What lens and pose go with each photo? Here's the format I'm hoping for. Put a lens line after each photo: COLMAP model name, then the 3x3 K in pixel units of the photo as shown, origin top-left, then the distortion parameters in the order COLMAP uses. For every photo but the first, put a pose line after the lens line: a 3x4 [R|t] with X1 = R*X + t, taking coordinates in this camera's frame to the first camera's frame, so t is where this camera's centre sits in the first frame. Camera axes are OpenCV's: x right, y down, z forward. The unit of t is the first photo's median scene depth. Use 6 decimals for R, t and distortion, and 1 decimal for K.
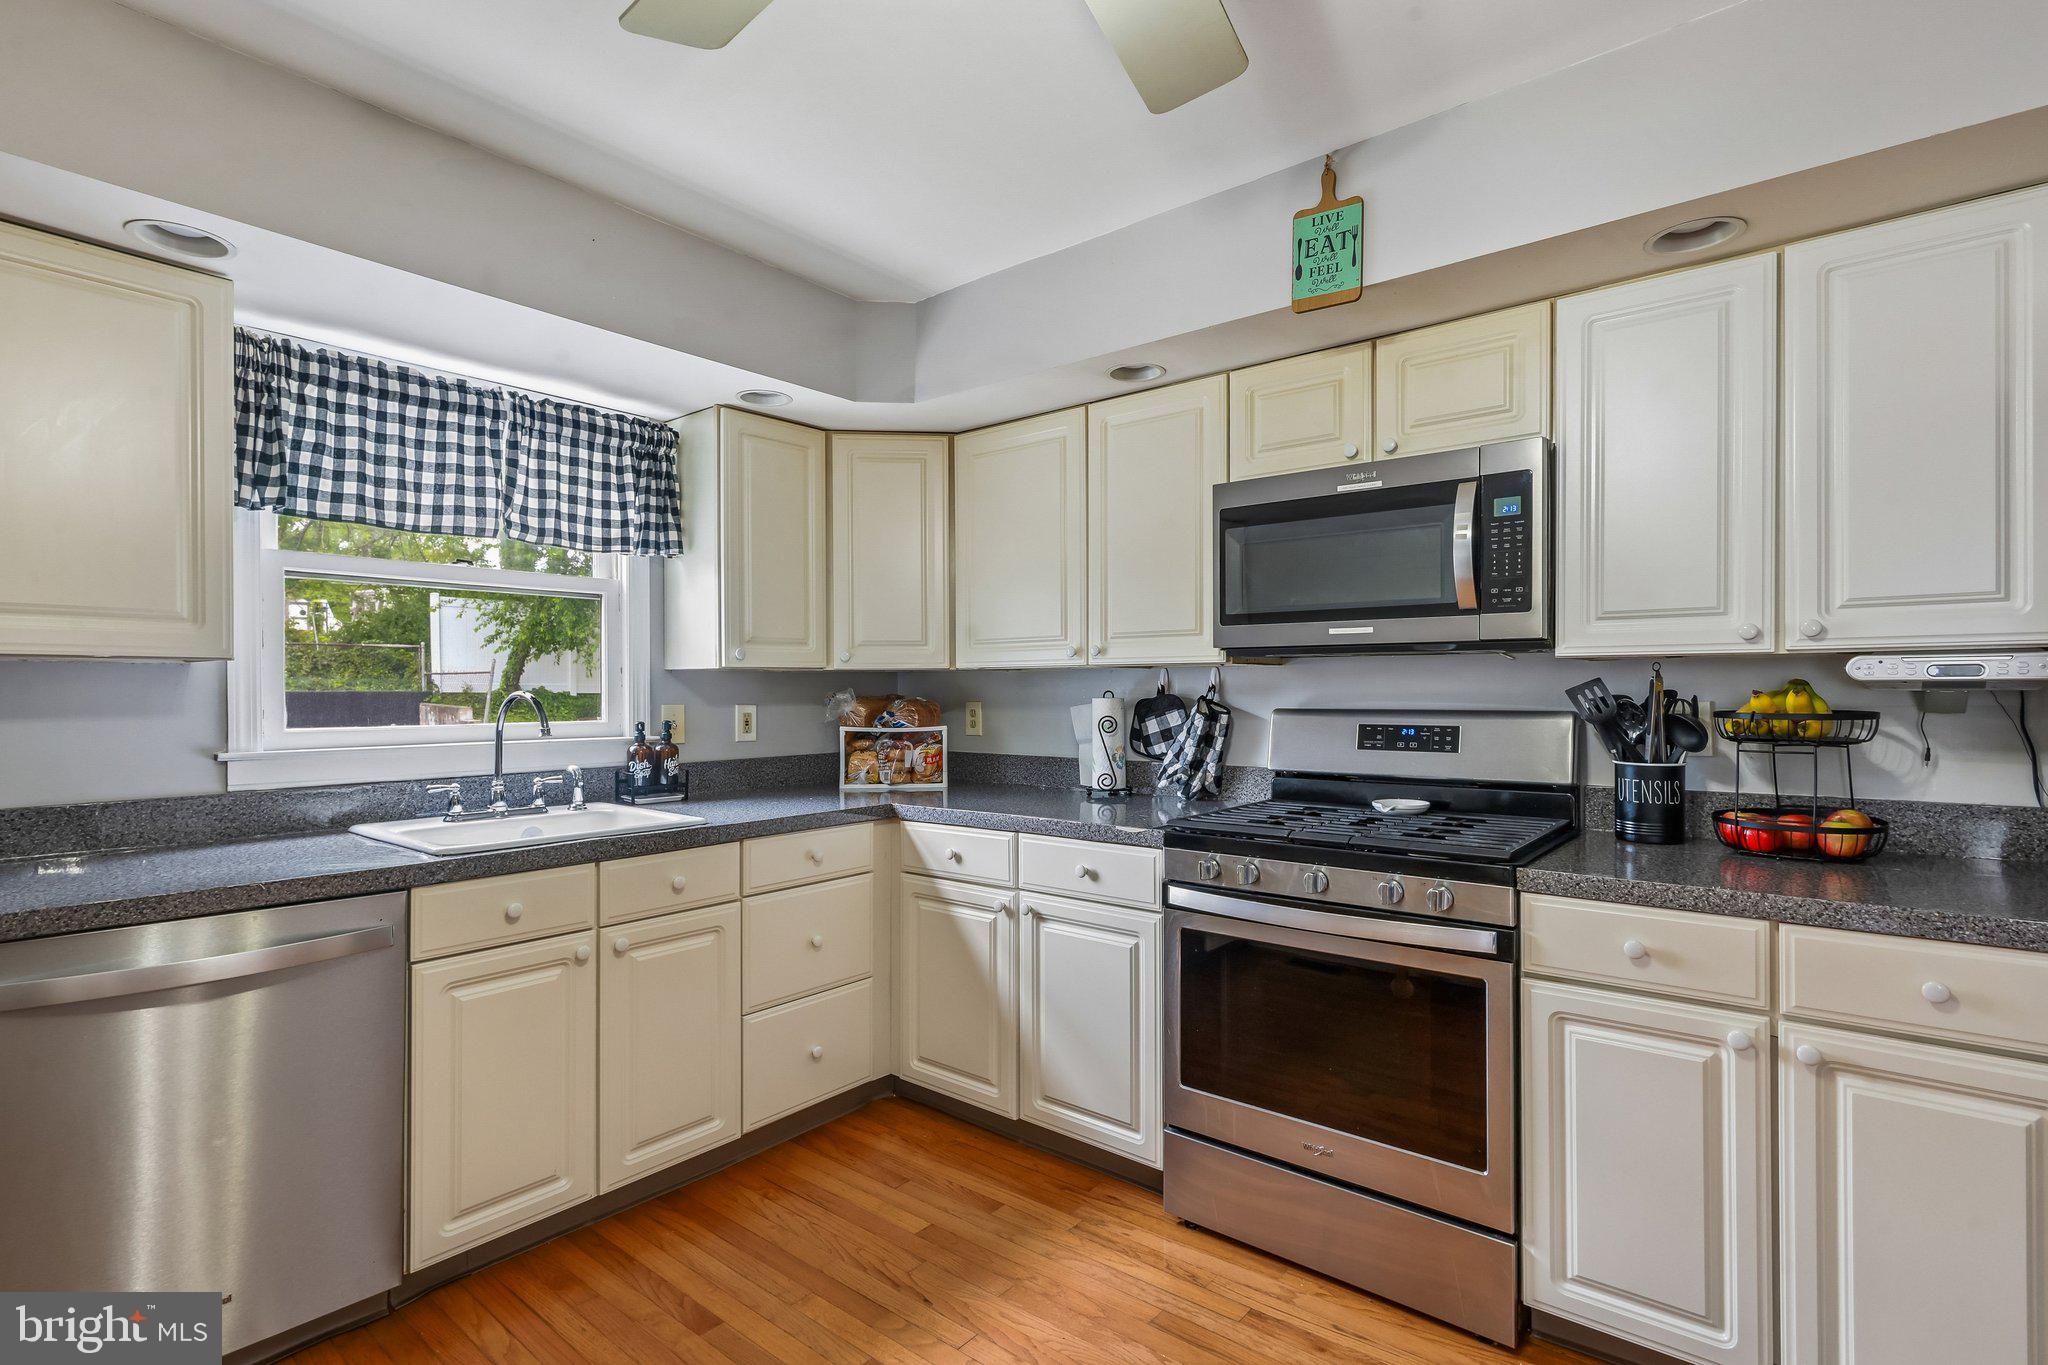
lens RADIAL K [[981.5, 0, 1027.5], [0, 981.5, 685.3], [0, 0, 1]] dist [-0.010024, 0.000006]
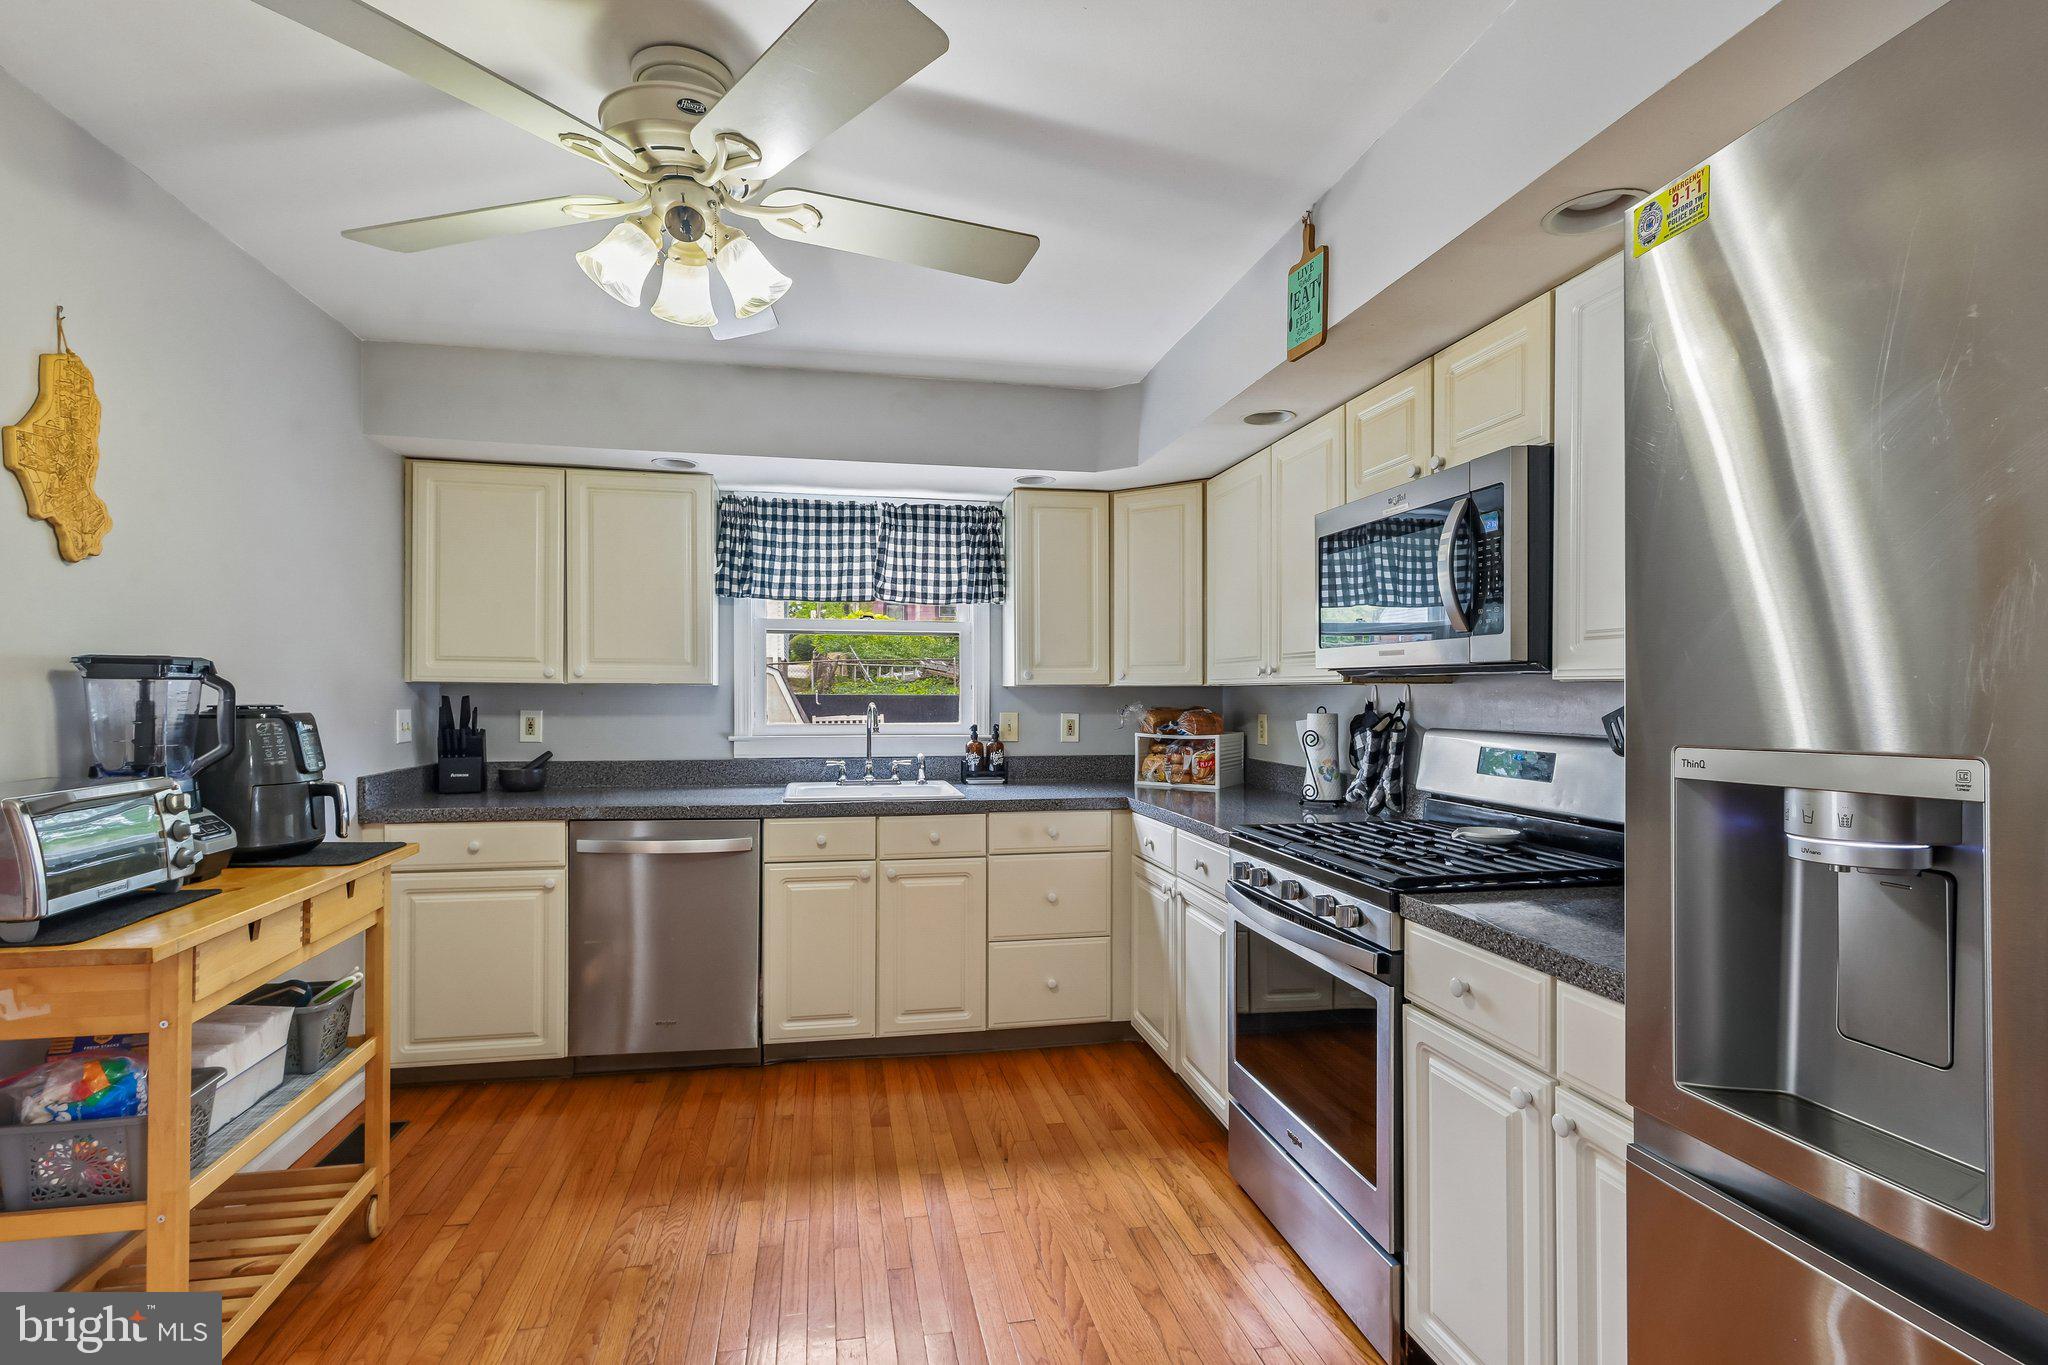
lens RADIAL K [[981.5, 0, 1018.5], [0, 981.5, 689.1], [0, 0, 1]] dist [-0.010024, 0.000006]
pose [[0.762134, 0.002707, -0.647414, 0.607916], [-0.001721, 0.999996, 0.002155, -0.017789], [0.647417, -0.000528, 0.762135, -0.014504]]
